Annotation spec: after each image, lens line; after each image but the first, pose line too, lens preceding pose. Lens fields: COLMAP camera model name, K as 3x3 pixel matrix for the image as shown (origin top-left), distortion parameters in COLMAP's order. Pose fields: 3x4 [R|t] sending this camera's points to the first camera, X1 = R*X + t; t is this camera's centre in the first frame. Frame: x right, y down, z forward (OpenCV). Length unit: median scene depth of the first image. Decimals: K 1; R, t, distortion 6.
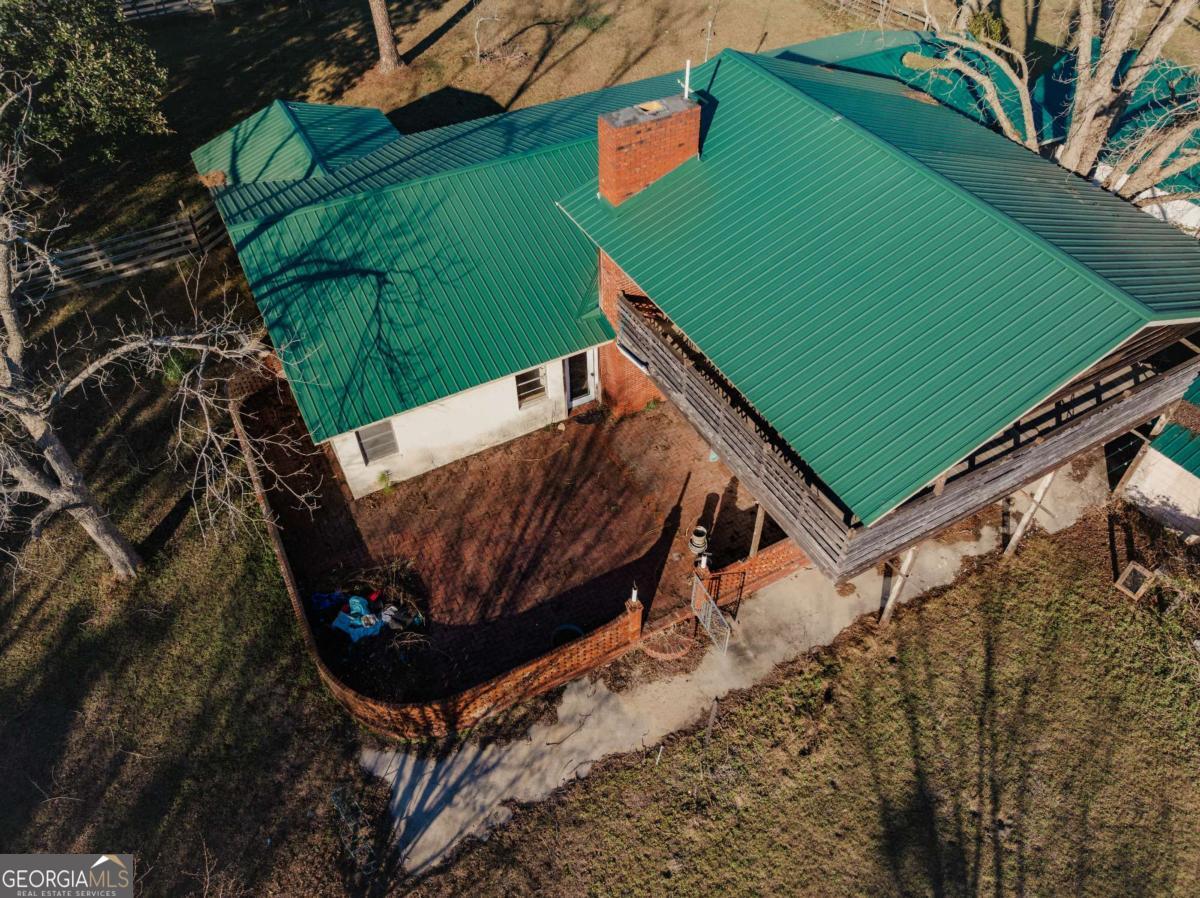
lens RADIAL K [[837.4, 0, 600.6], [0, 837.4, 446.3], [0, 0, 1]] dist [-0.048644, 0.017337]
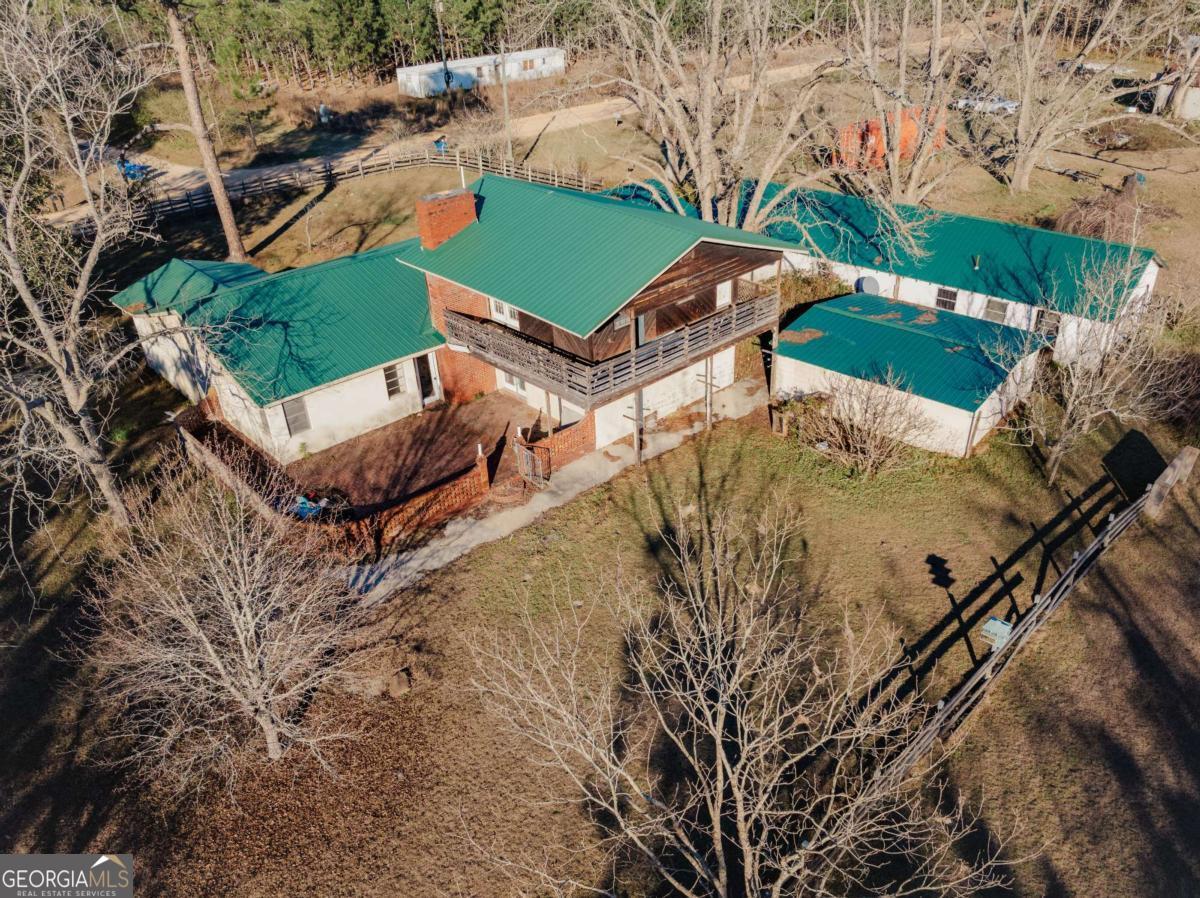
lens RADIAL K [[914.9, 0, 644.0], [0, 914.9, 494.9], [0, 0, 1]] dist [-0.002559, -0.071428]
pose [[0.961110, -0.151464, 0.230925, -0.070078], [0.204528, 0.952257, -0.226660, 0.655008], [-0.185569, 0.265075, 0.946203, -0.669280]]
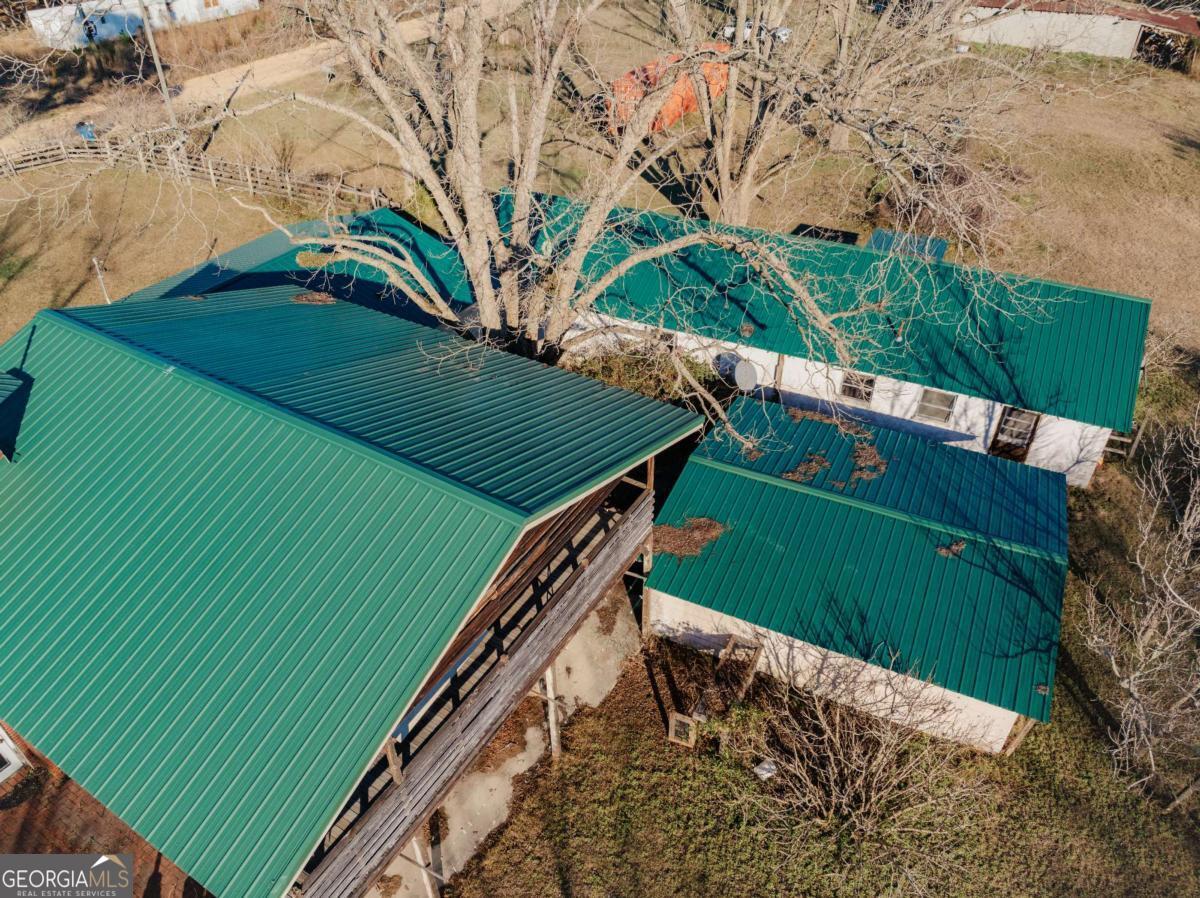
lens RADIAL K [[836.3, 0, 593.1], [0, 836.3, 448.1], [0, 0, 1]] dist [-0.055617, 0.039212]
pose [[0.867002, -0.297626, 0.399659, 0.272802], [0.360558, 0.928300, -0.090872, -0.083194], [-0.343957, 0.222886, 0.912149, 0.097238]]
